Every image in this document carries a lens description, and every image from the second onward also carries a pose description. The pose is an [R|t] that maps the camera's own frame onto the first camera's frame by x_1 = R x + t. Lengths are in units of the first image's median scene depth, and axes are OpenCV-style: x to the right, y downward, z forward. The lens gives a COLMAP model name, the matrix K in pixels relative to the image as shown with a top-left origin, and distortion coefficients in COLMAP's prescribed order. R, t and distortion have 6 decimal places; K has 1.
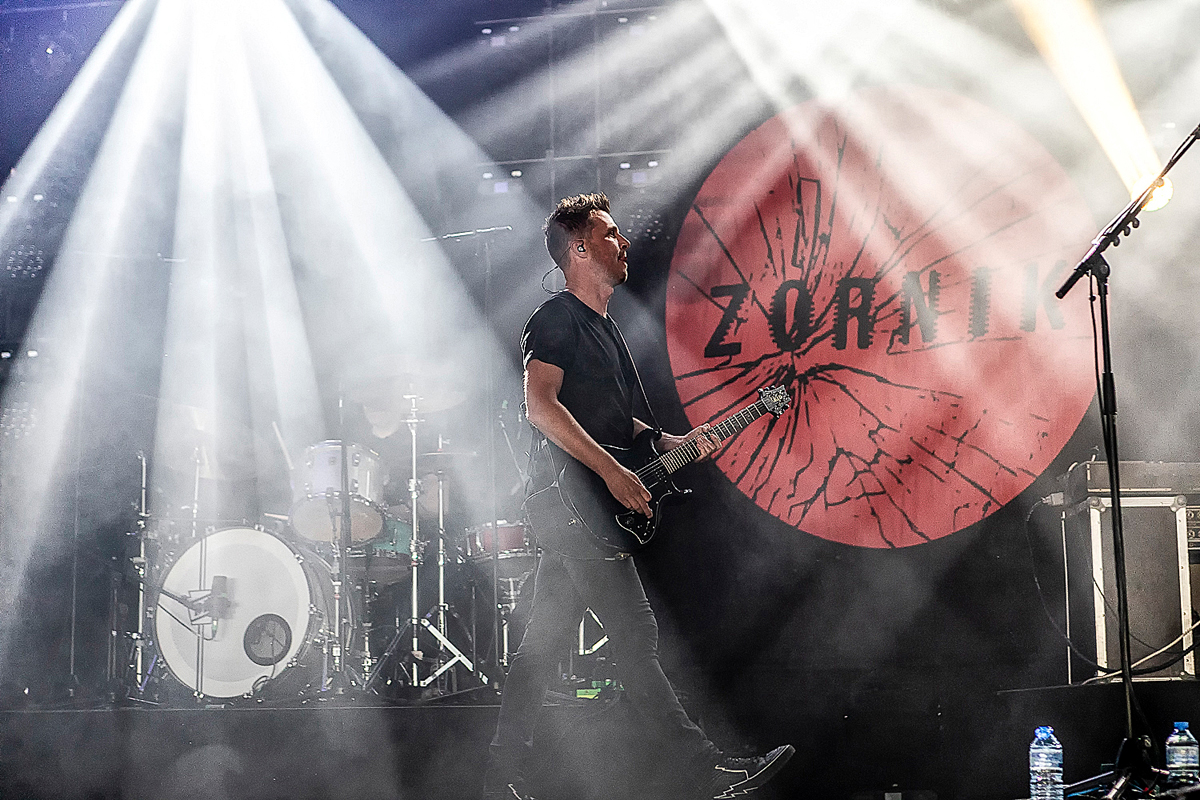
lens RADIAL K [[2349.2, 0, 600.0], [0, 2349.2, 400.0], [0, 0, 1]] dist [-0.099390, 0.119242]
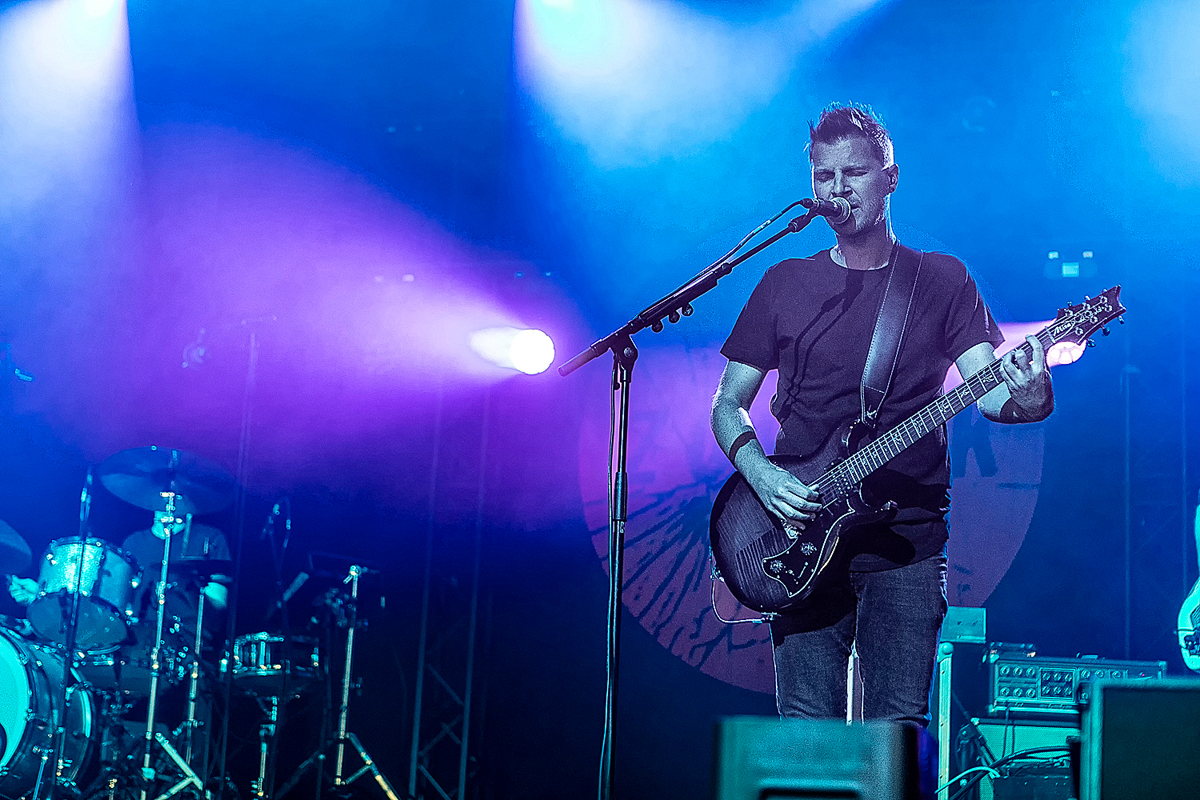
lens RADIAL K [[2349.2, 0, 600.0], [0, 2349.2, 400.0], [0, 0, 1]] dist [-0.099390, 0.119242]
pose [[0.996197, 0.048842, -0.072155, 0.157063], [-0.053251, 0.996746, -0.060508, 0.008446], [0.068965, 0.064121, 0.995556, 0.085195]]
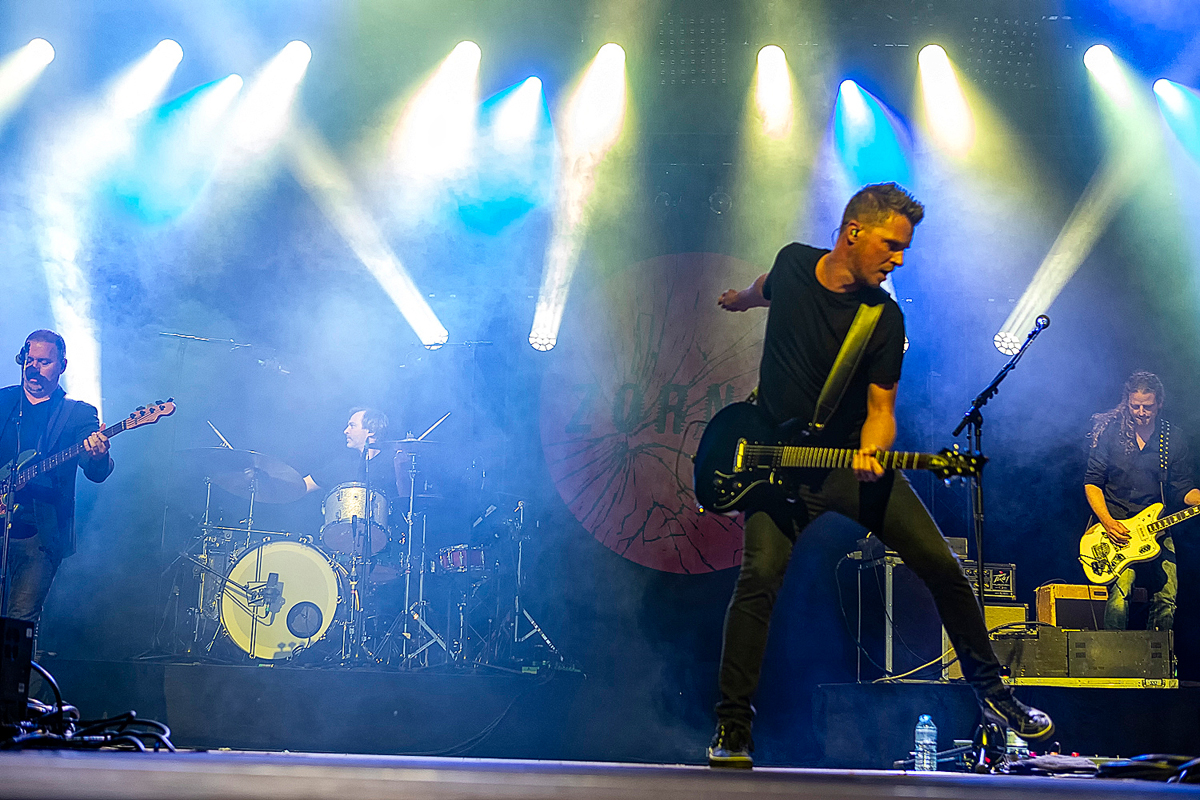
lens RADIAL K [[1724.8, 0, 598.5], [0, 1724.8, 369.1], [0, 0, 1]] dist [0.018304, -0.388502]
pose [[0.989310, 0.073565, 0.125913, -0.105709], [-0.067942, 0.996515, -0.048392, -0.010460], [-0.129034, 0.039320, 0.990860, -0.063860]]
